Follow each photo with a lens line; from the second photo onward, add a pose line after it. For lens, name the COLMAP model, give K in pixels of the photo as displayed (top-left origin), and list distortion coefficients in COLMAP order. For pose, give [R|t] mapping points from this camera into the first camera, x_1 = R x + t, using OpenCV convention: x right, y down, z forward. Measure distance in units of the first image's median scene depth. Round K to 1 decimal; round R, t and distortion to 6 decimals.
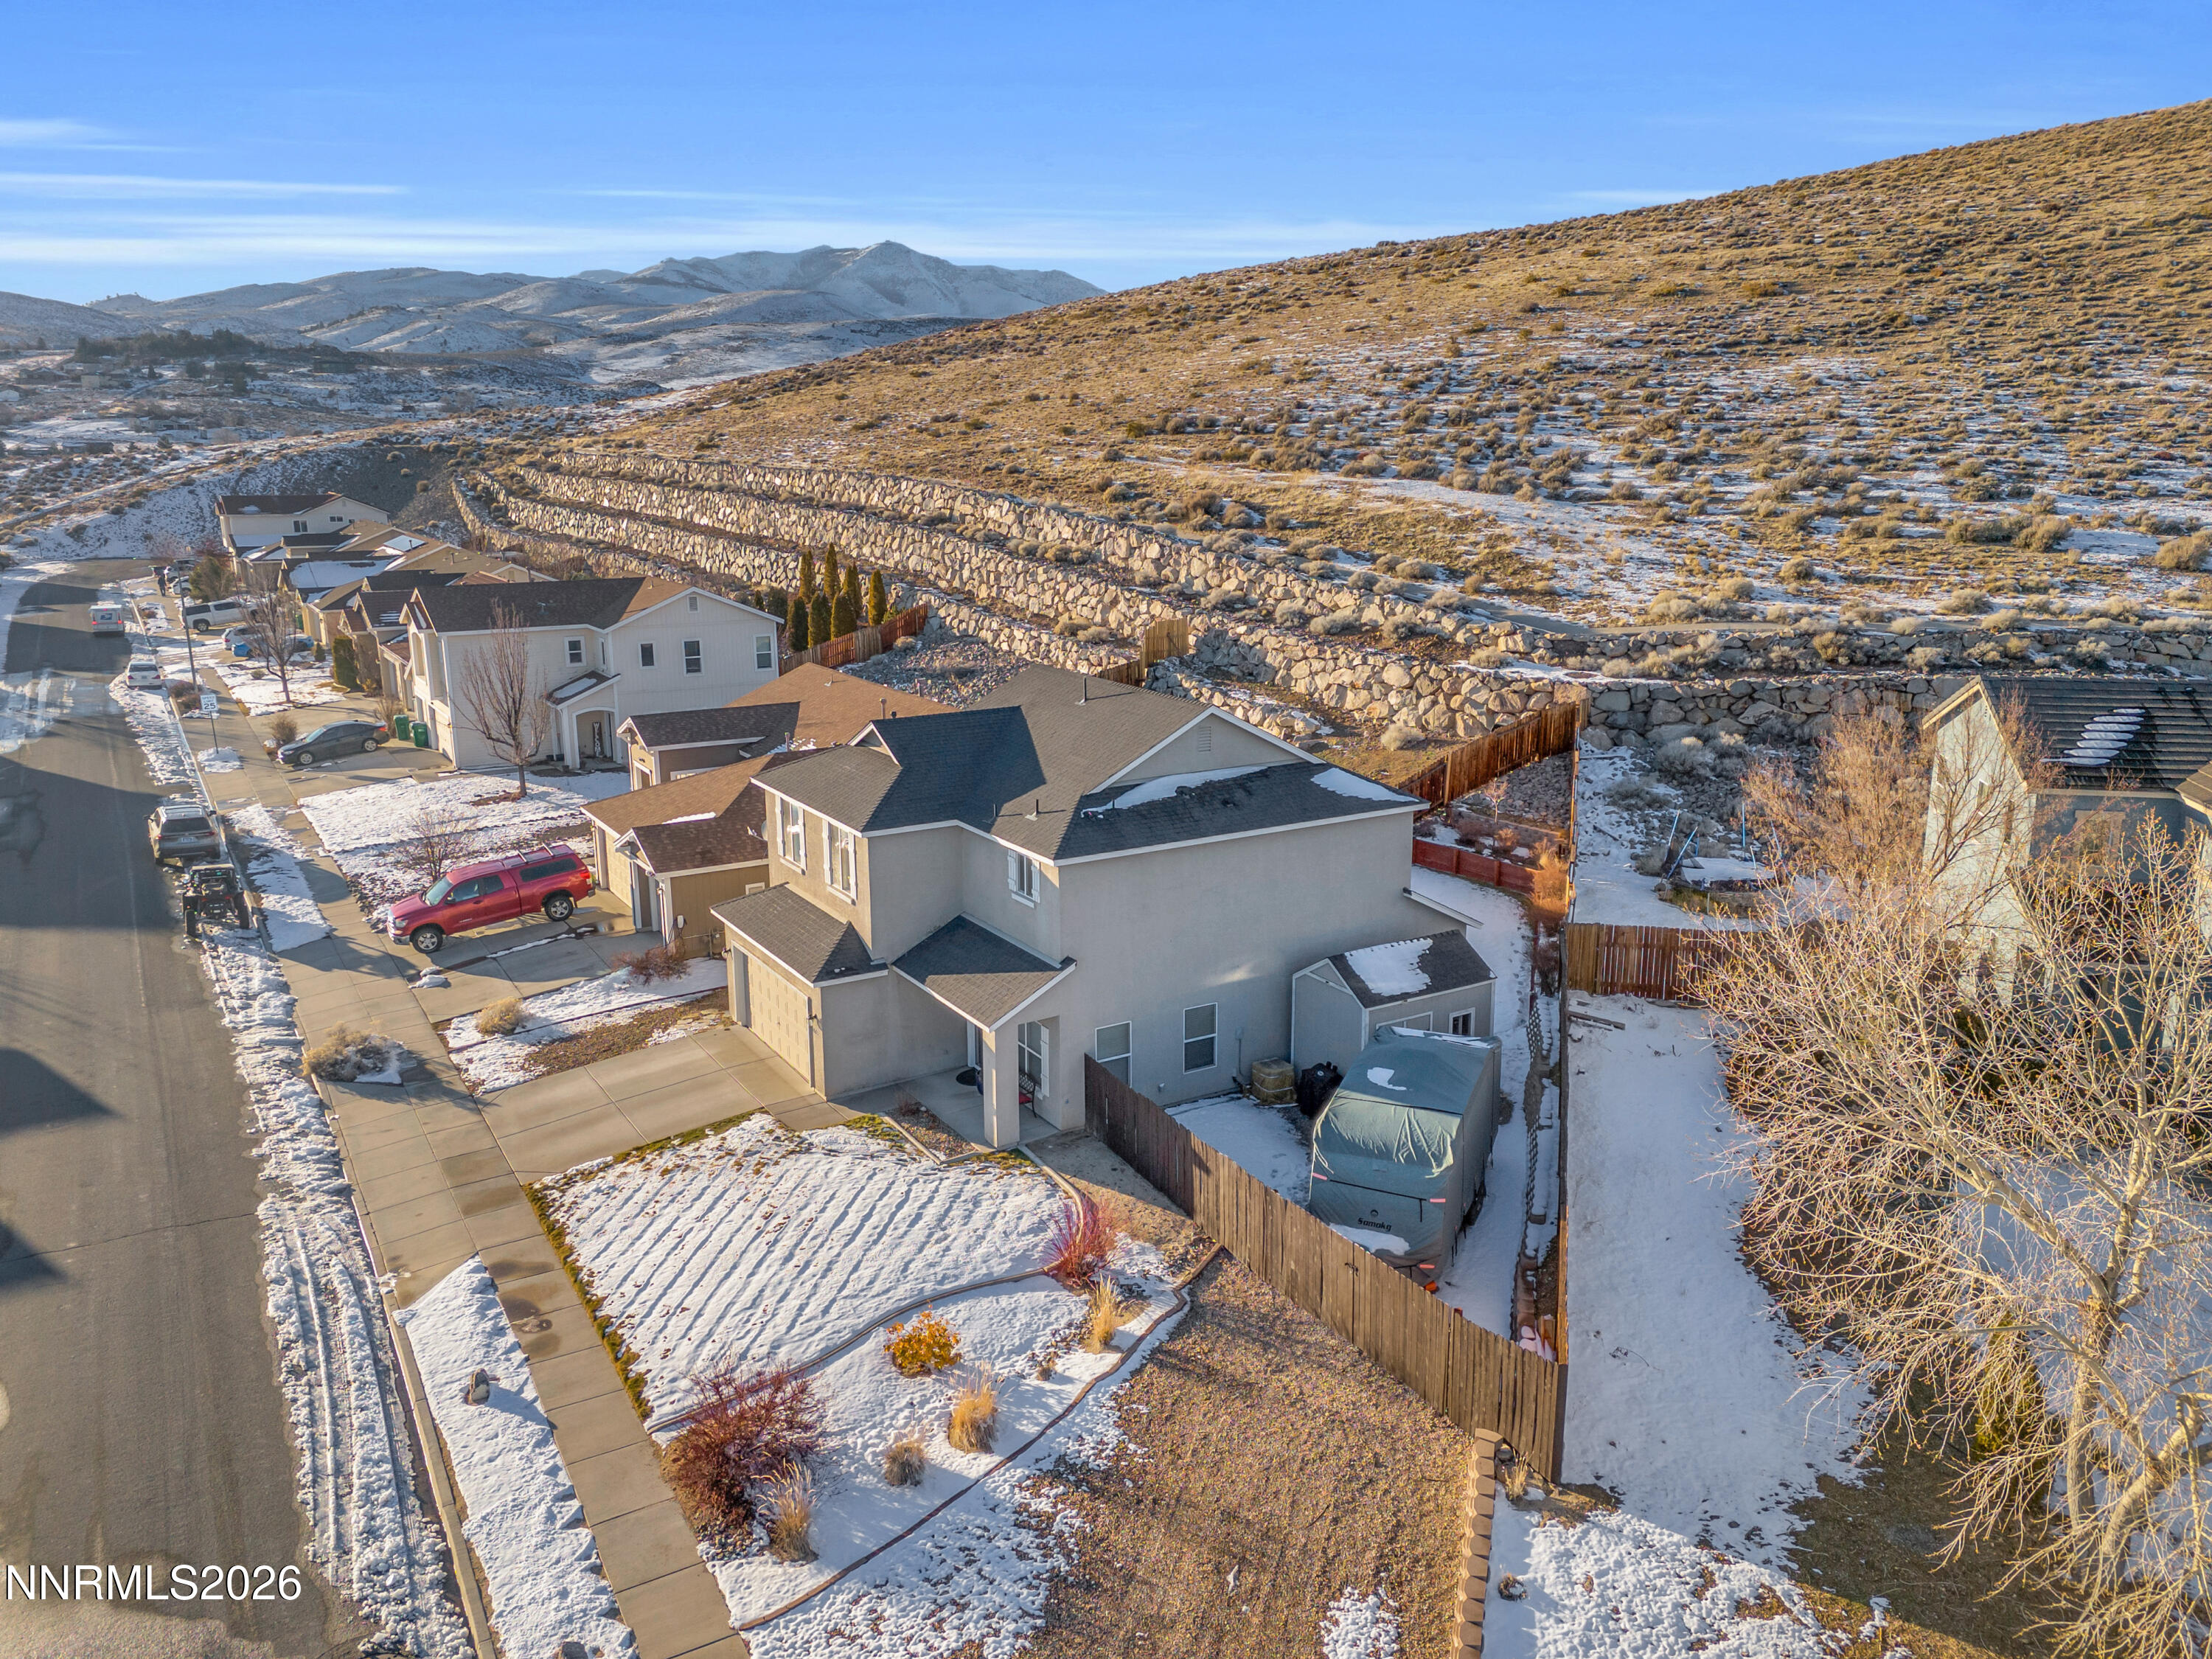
lens RADIAL K [[1633.3, 0, 1109.9], [0, 1633.3, 817.0], [0, 0, 1]] dist [0.088037, -0.086234]
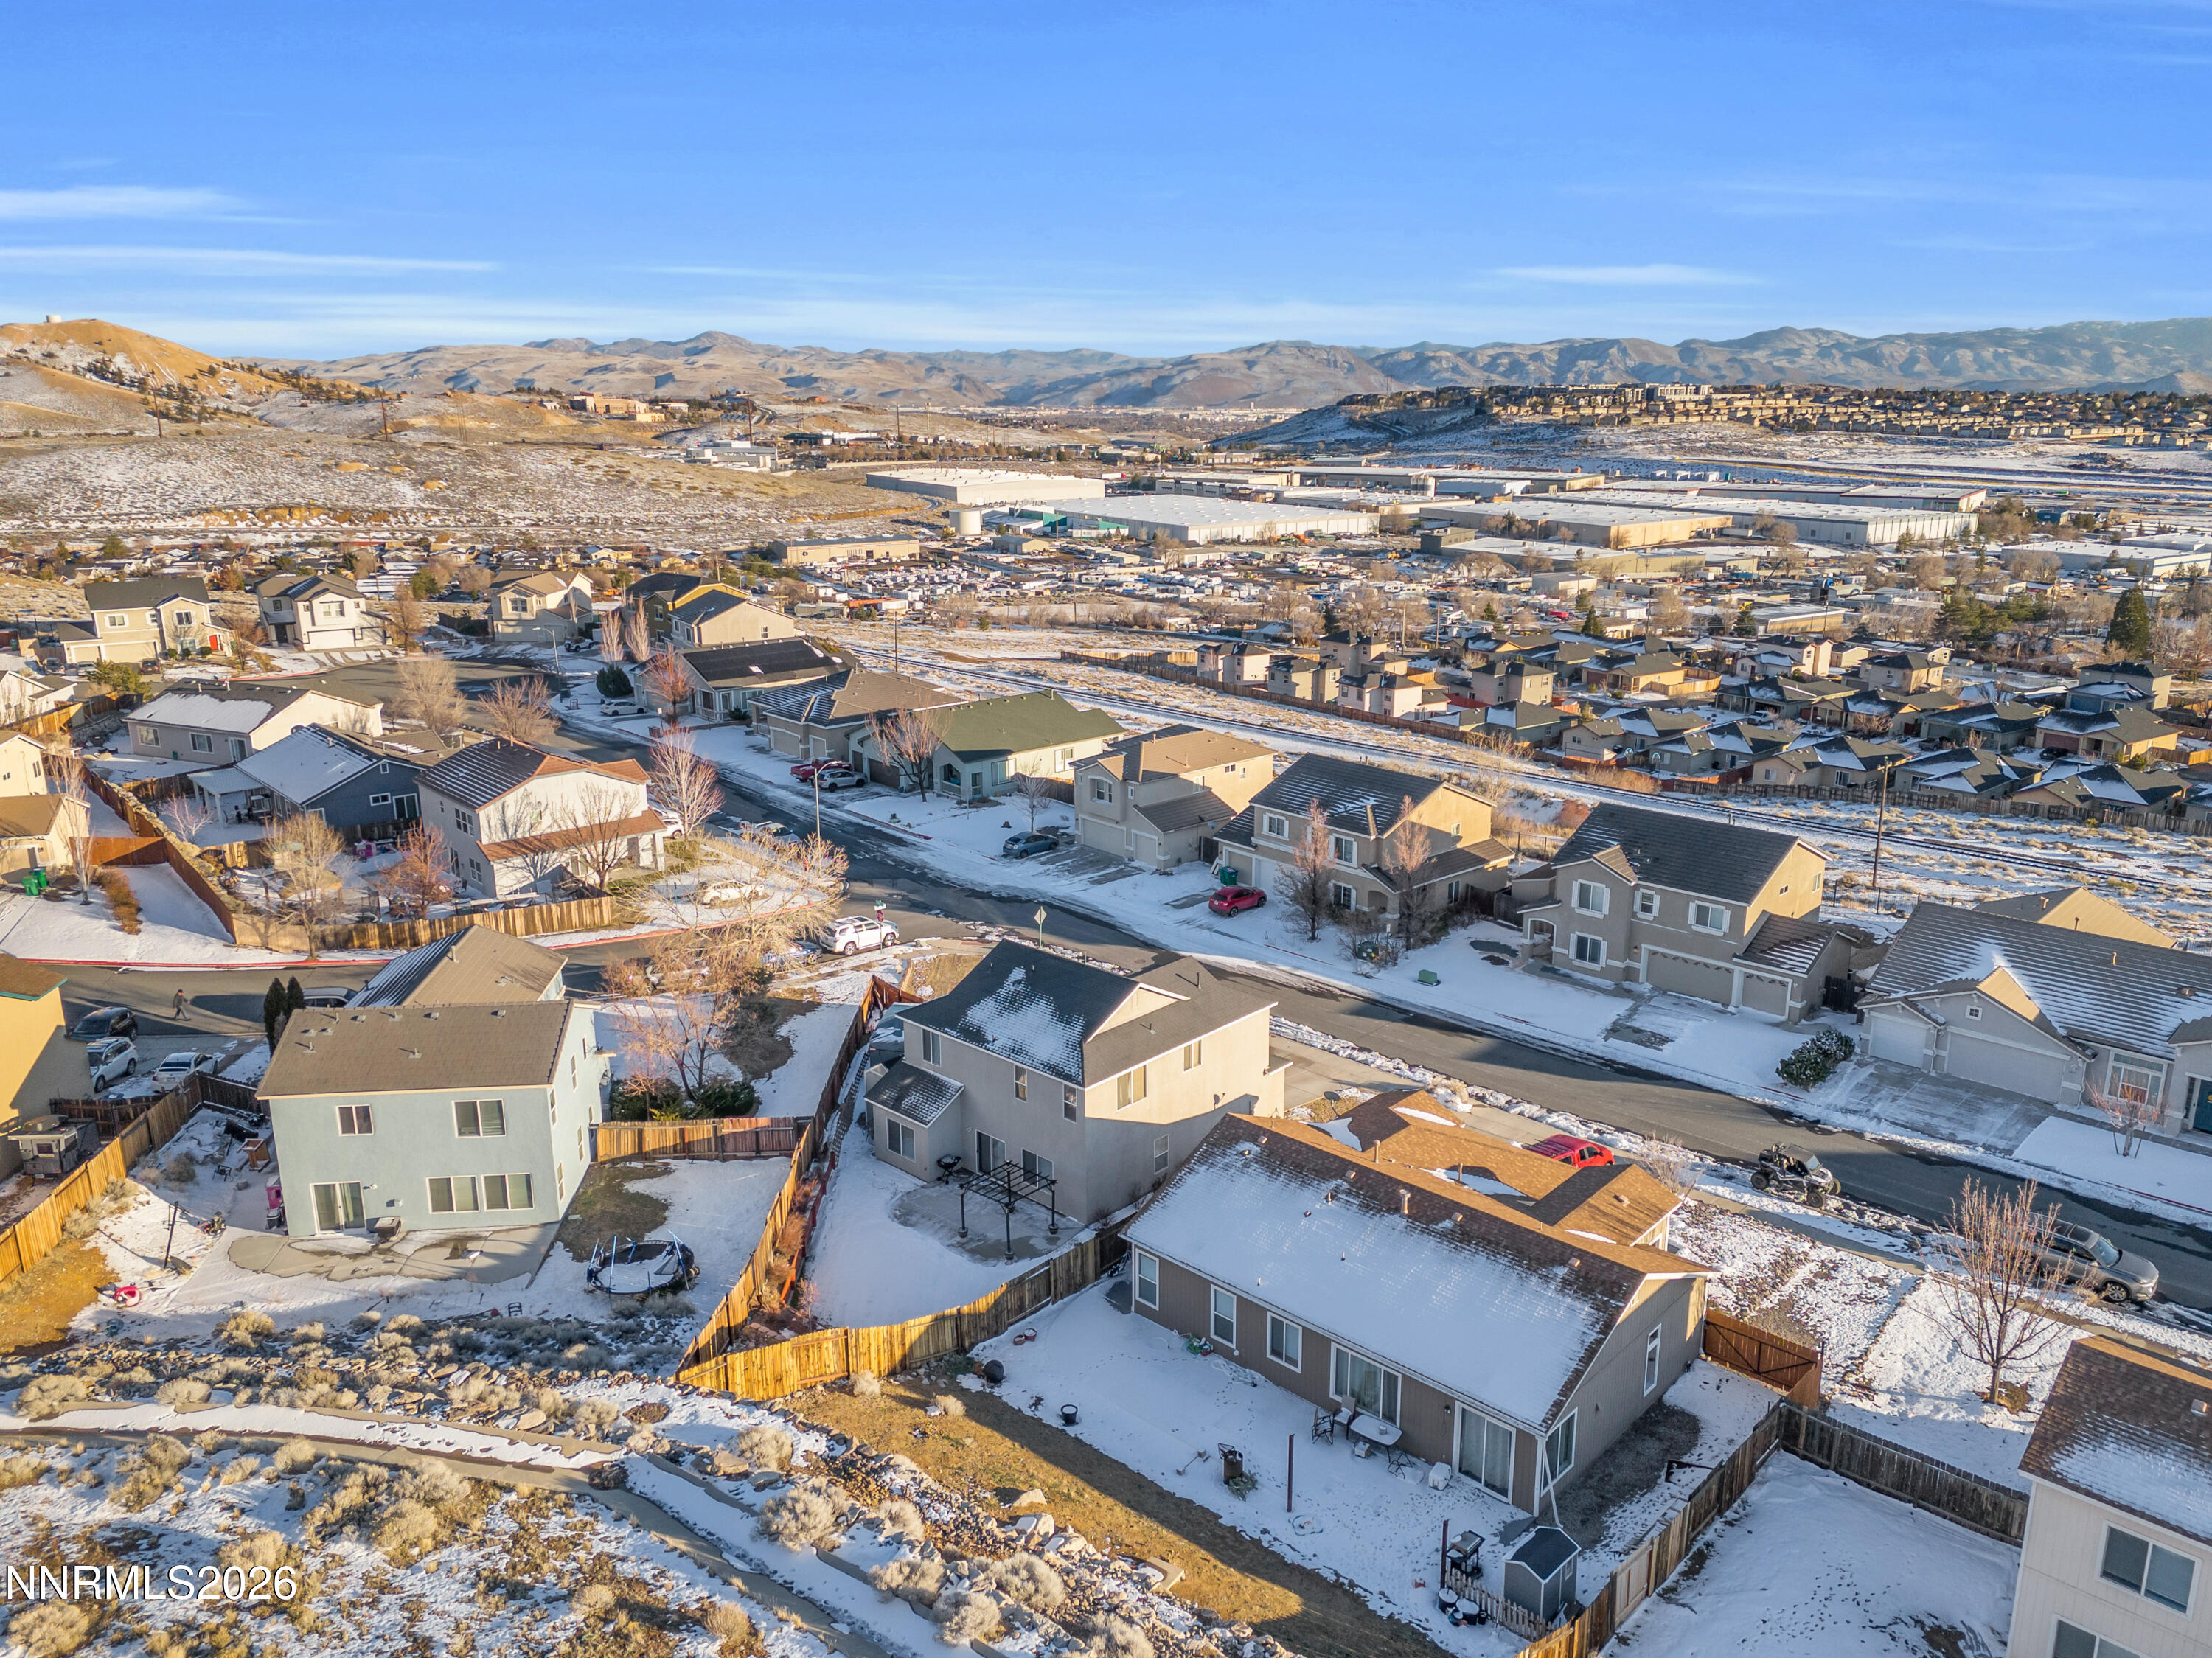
lens RADIAL K [[1633.2, 0, 1109.9], [0, 1633.2, 816.5], [0, 0, 1]] dist [0.088037, -0.086234]
pose [[-0.963214, 0.077370, -0.257357, 0.245818], [-0.052916, 0.884306, 0.463899, -0.642025], [0.263474, 0.460452, -0.847682, 1.503223]]
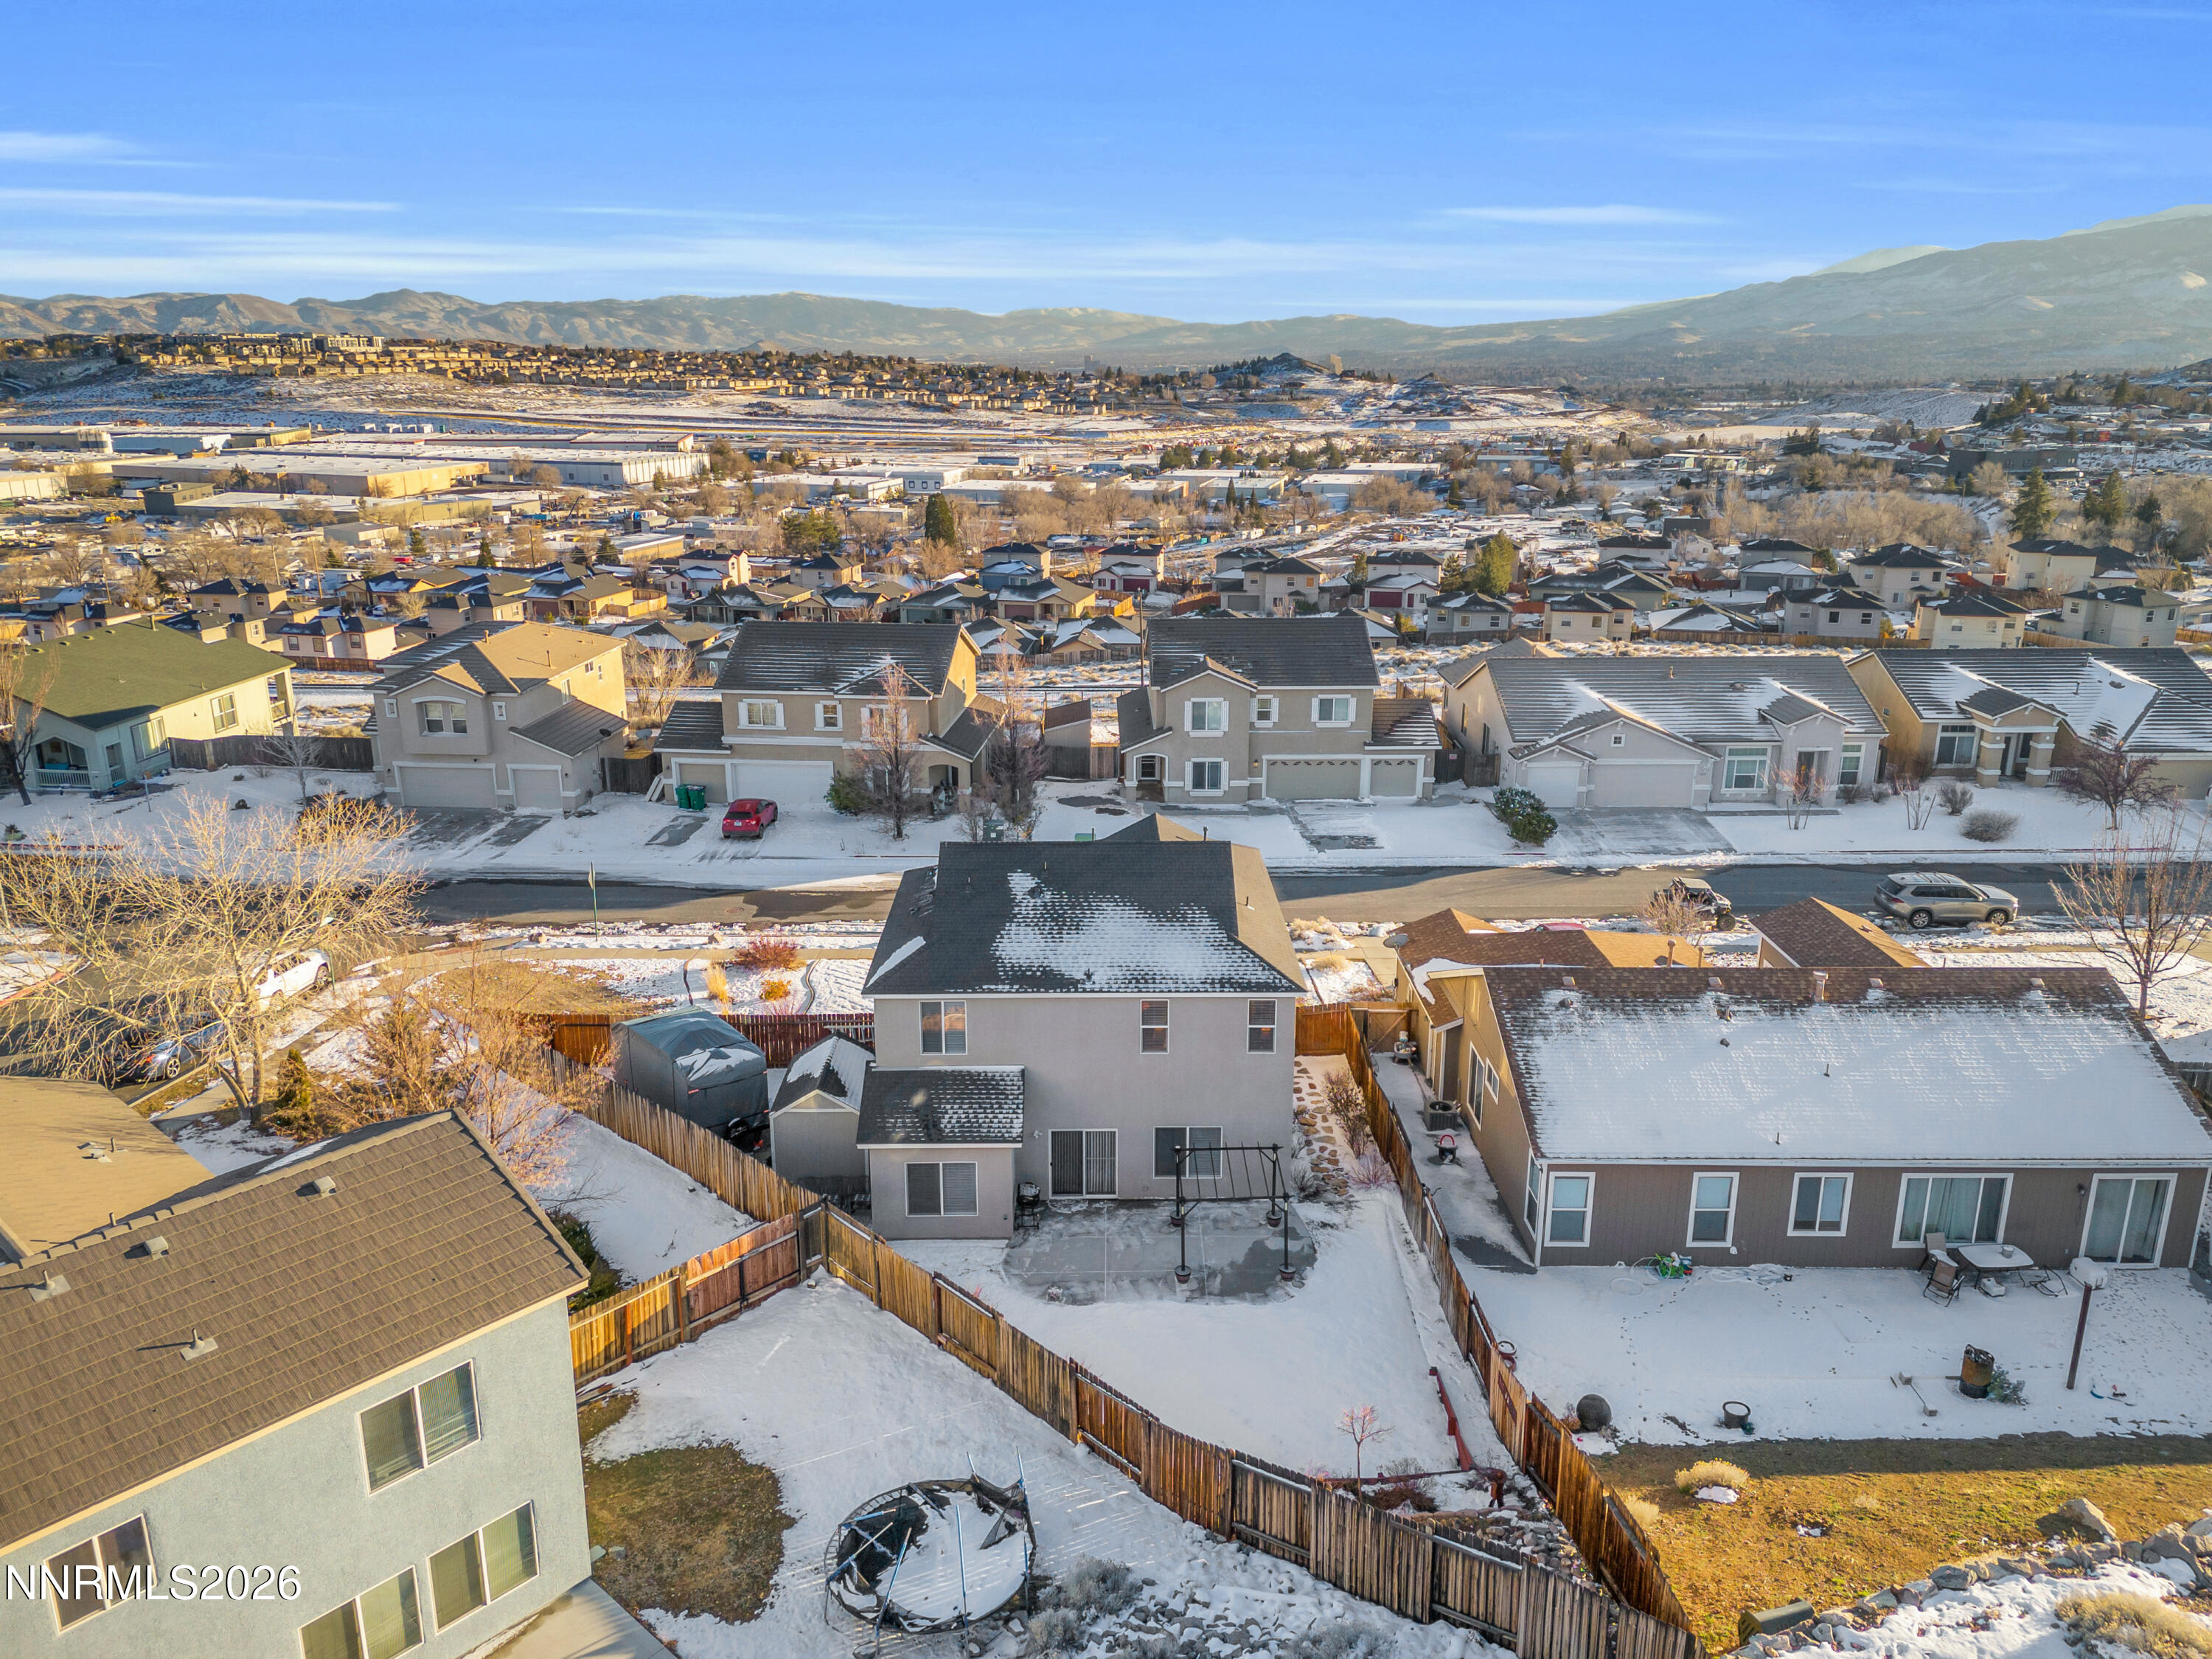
lens RADIAL K [[1633.3, 0, 1109.9], [0, 1633.3, 817.0], [0, 0, 1]] dist [0.088037, -0.086234]
pose [[-0.512166, 0.242876, -0.823831, 0.580061], [-0.193114, 0.902061, 0.385996, -0.337410], [0.836895, 0.356788, -0.415102, 0.917368]]
